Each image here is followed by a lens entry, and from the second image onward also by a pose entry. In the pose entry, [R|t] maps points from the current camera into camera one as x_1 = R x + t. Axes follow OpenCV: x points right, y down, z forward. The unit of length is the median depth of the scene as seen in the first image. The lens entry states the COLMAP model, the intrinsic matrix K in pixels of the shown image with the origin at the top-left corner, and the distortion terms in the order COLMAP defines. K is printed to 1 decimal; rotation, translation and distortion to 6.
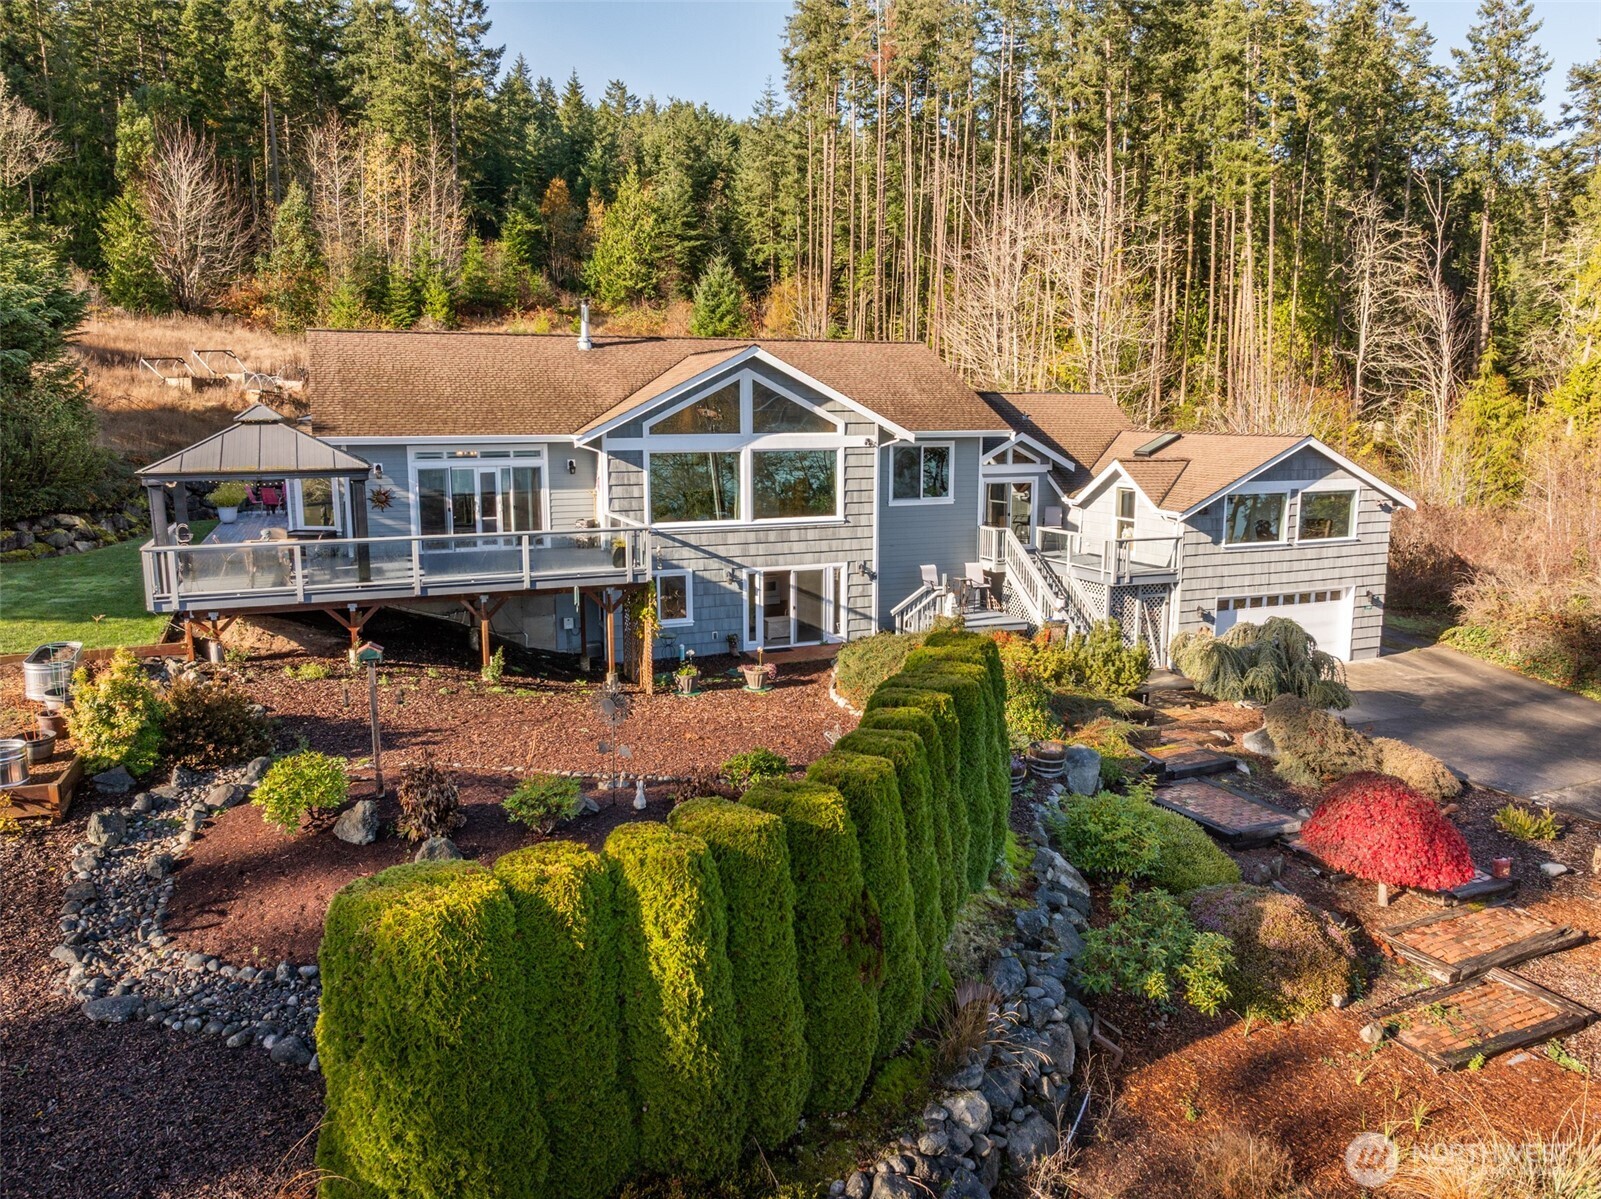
lens RADIAL K [[1123.9, 0, 800.5], [0, 1123.9, 599.5], [0, 0, 1]] dist [-0.017730, 0.001523]
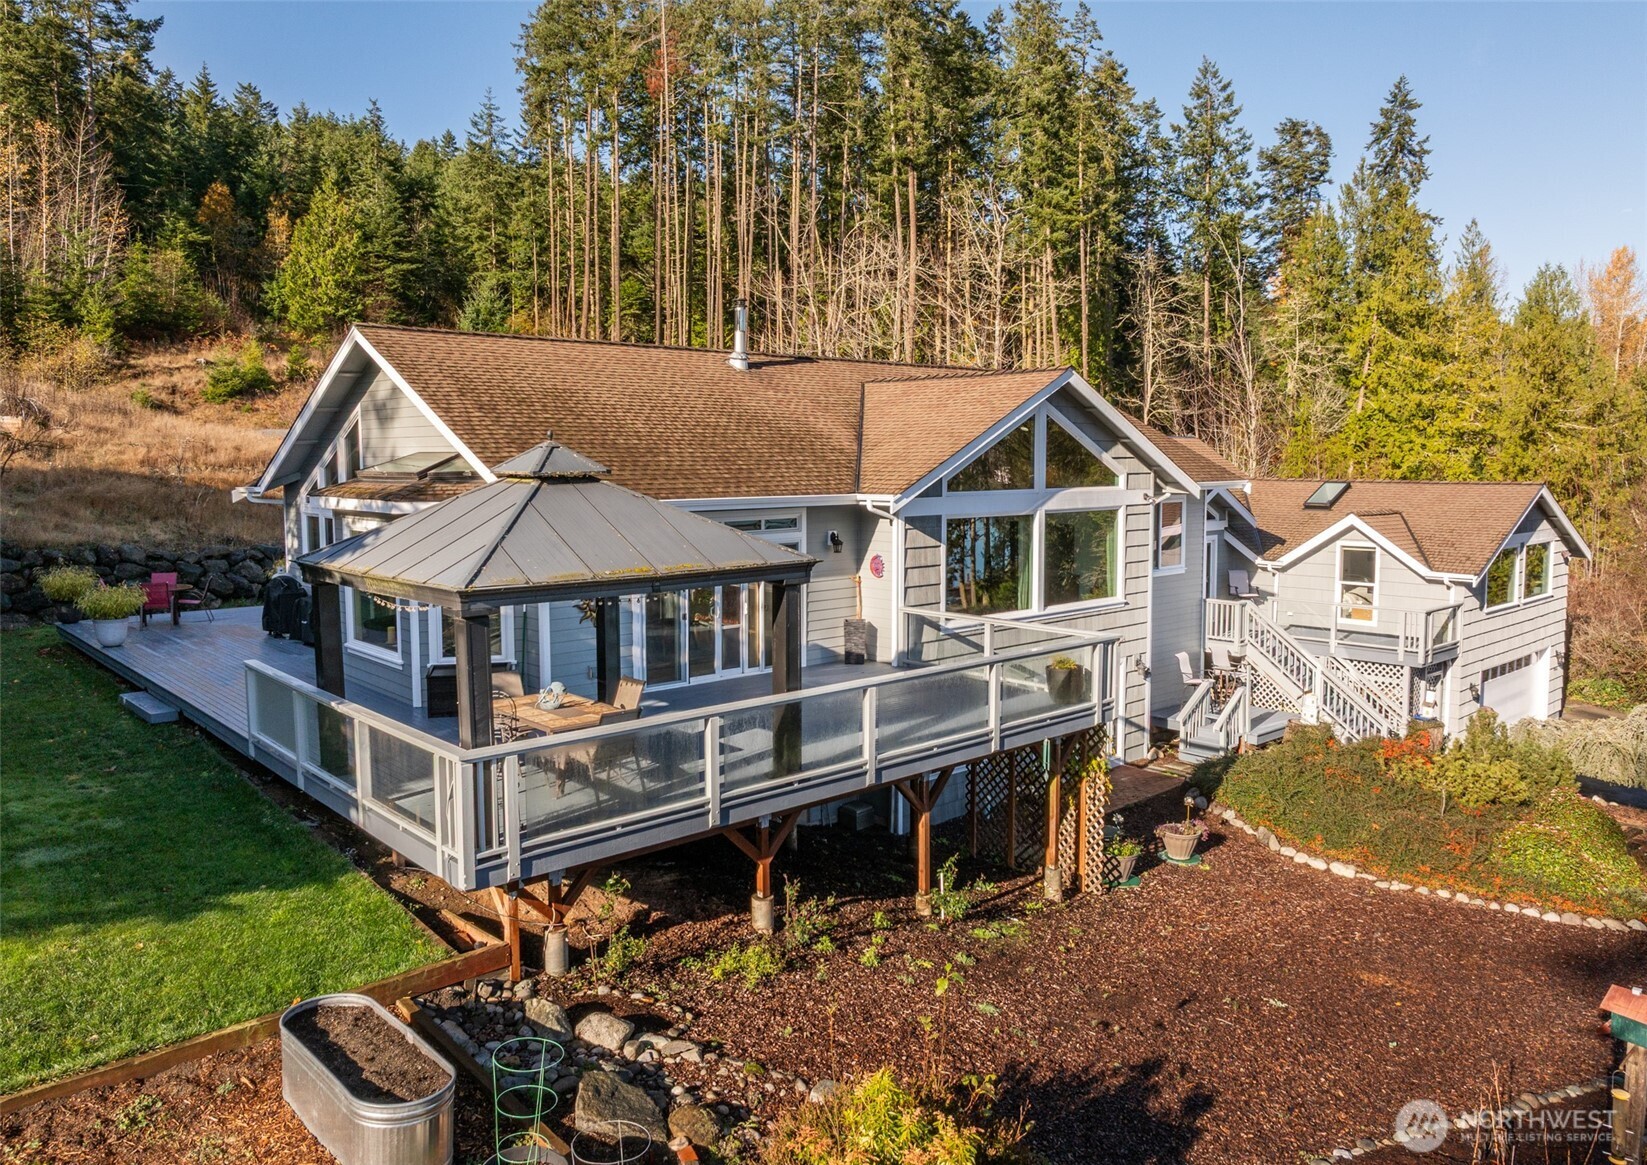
lens RADIAL K [[1163.2, 0, 825.8], [0, 1163.2, 555.2], [0, 0, 1]] dist [-0.041087, 0.036269]
pose [[0.942065, -0.029946, 0.334090, -0.371758], [0.057602, 0.995654, -0.073180, -0.051694], [-0.330447, 0.088185, 0.939696, 0.307398]]
